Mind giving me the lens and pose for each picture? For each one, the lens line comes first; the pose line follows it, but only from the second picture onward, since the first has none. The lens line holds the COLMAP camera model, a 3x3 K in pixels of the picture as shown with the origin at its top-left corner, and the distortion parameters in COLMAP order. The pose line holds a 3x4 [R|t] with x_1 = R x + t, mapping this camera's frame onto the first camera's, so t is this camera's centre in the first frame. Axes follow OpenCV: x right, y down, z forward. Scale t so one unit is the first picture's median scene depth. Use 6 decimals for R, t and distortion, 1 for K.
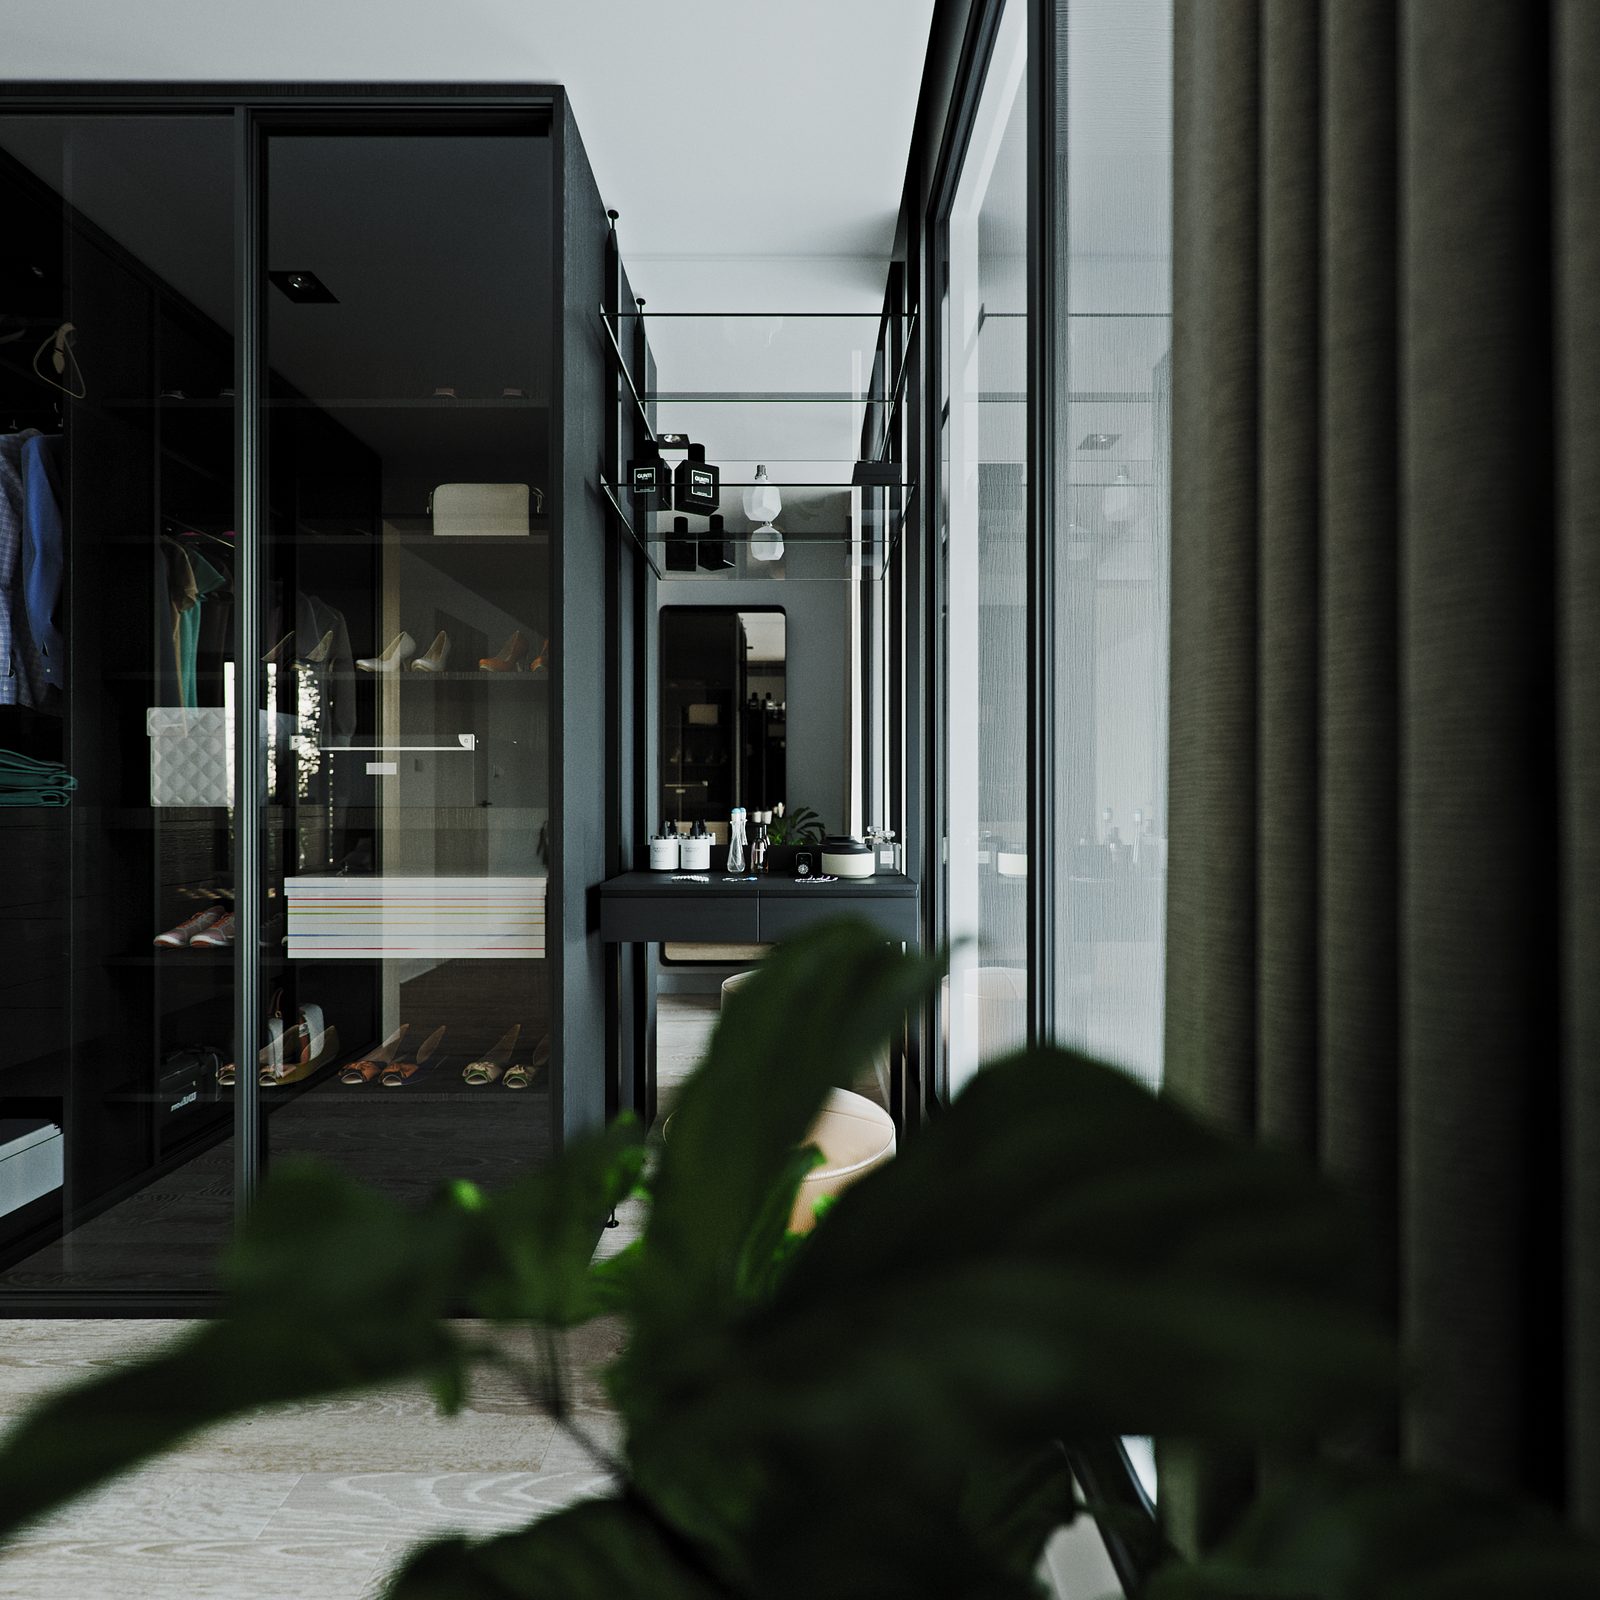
lens RADIAL K [[777.8, 0, 806.1], [0, 777.8, 791.5], [0, 0, 1]] dist [0.000045, -0.001707]
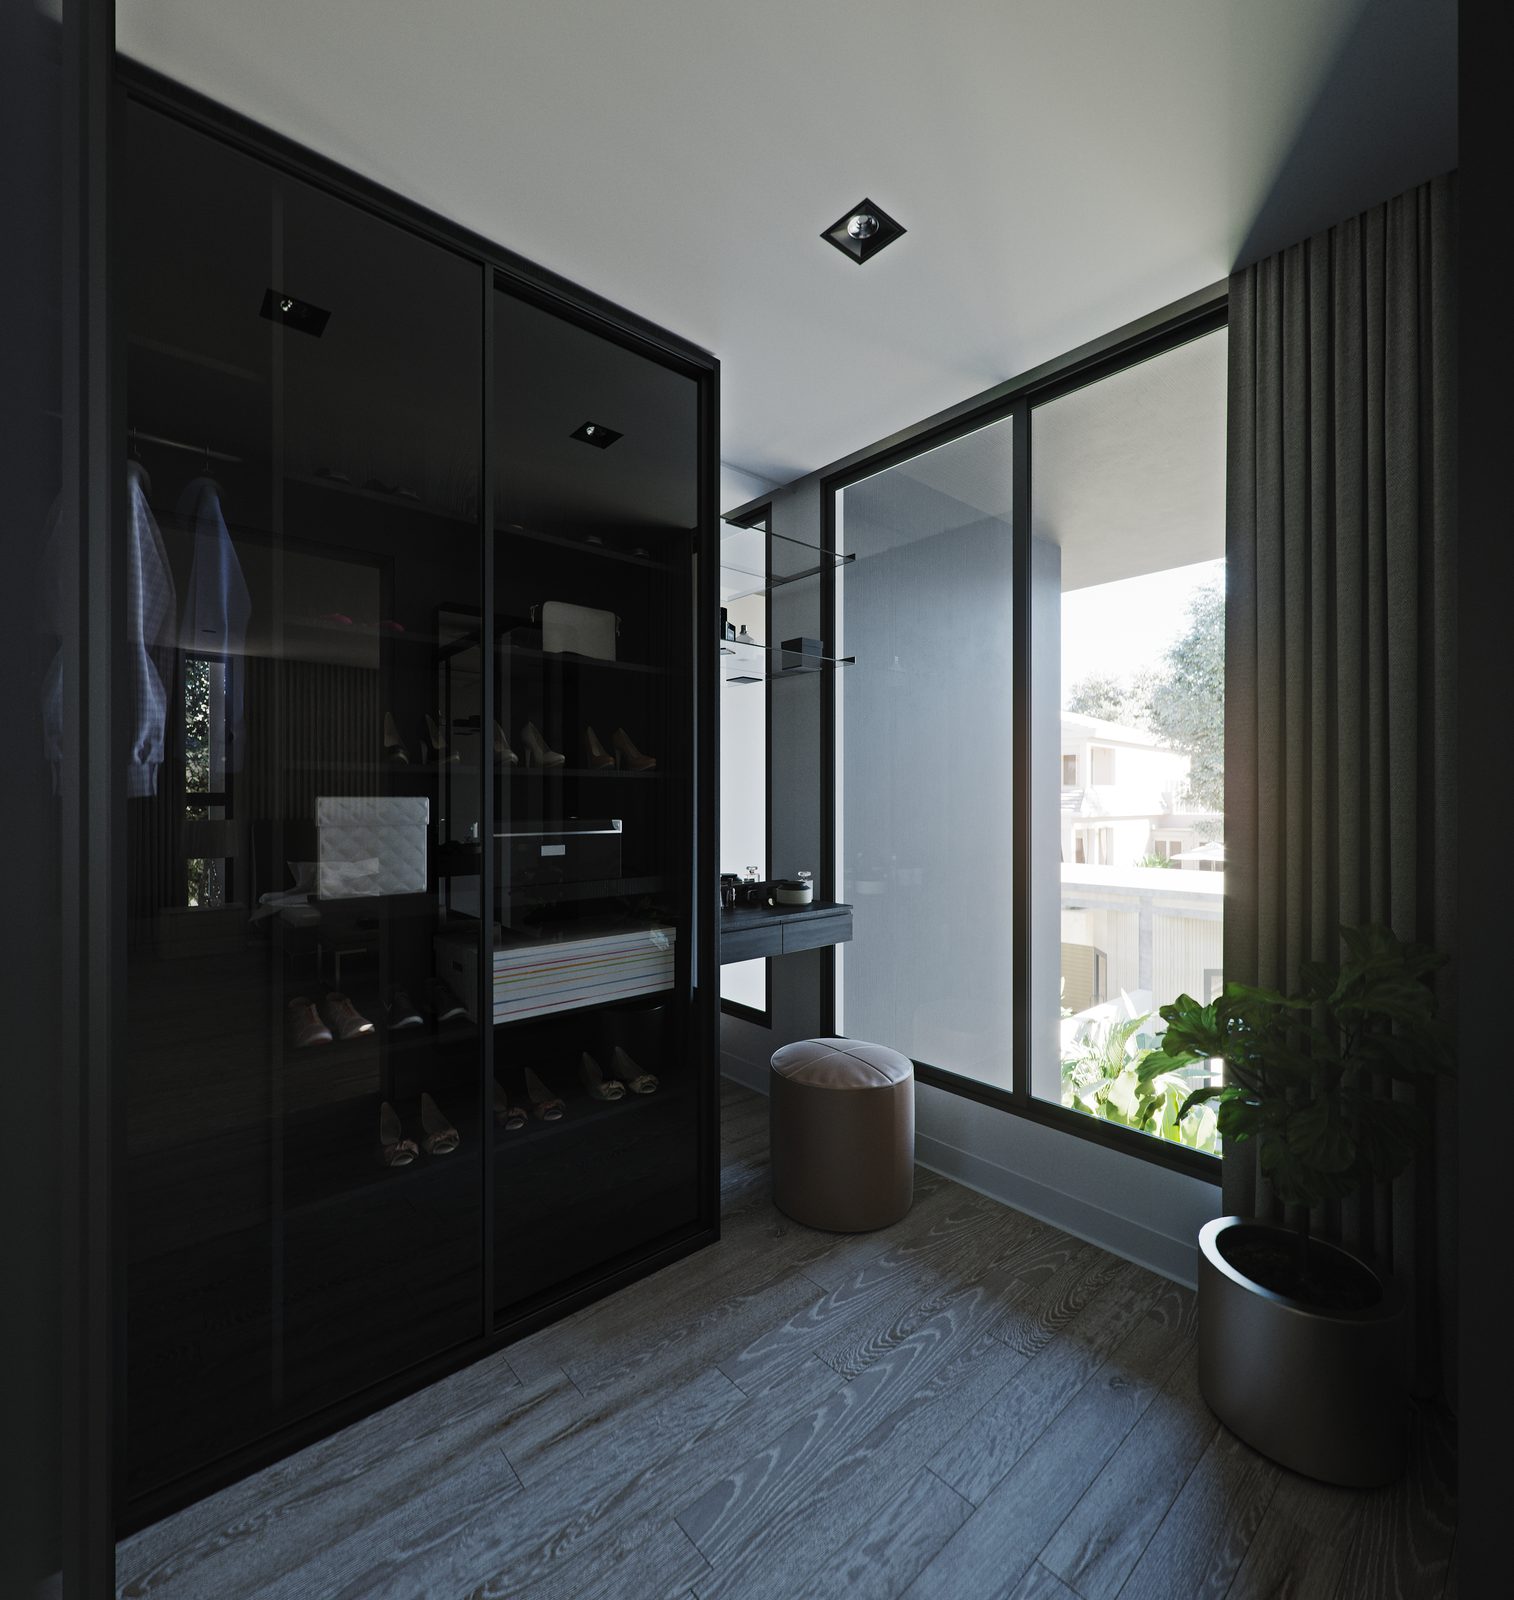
lens RADIAL K [[737.3, 0, 752.8], [0, 737.3, 798.5], [0, 0, 1]] dist [-0.002813, -0.000800]
pose [[0.755638, 0.002459, 0.654985, -1.059736], [0.001691, 0.999982, -0.005704, -0.101565], [-0.654987, 0.005418, 0.755620, -0.039474]]
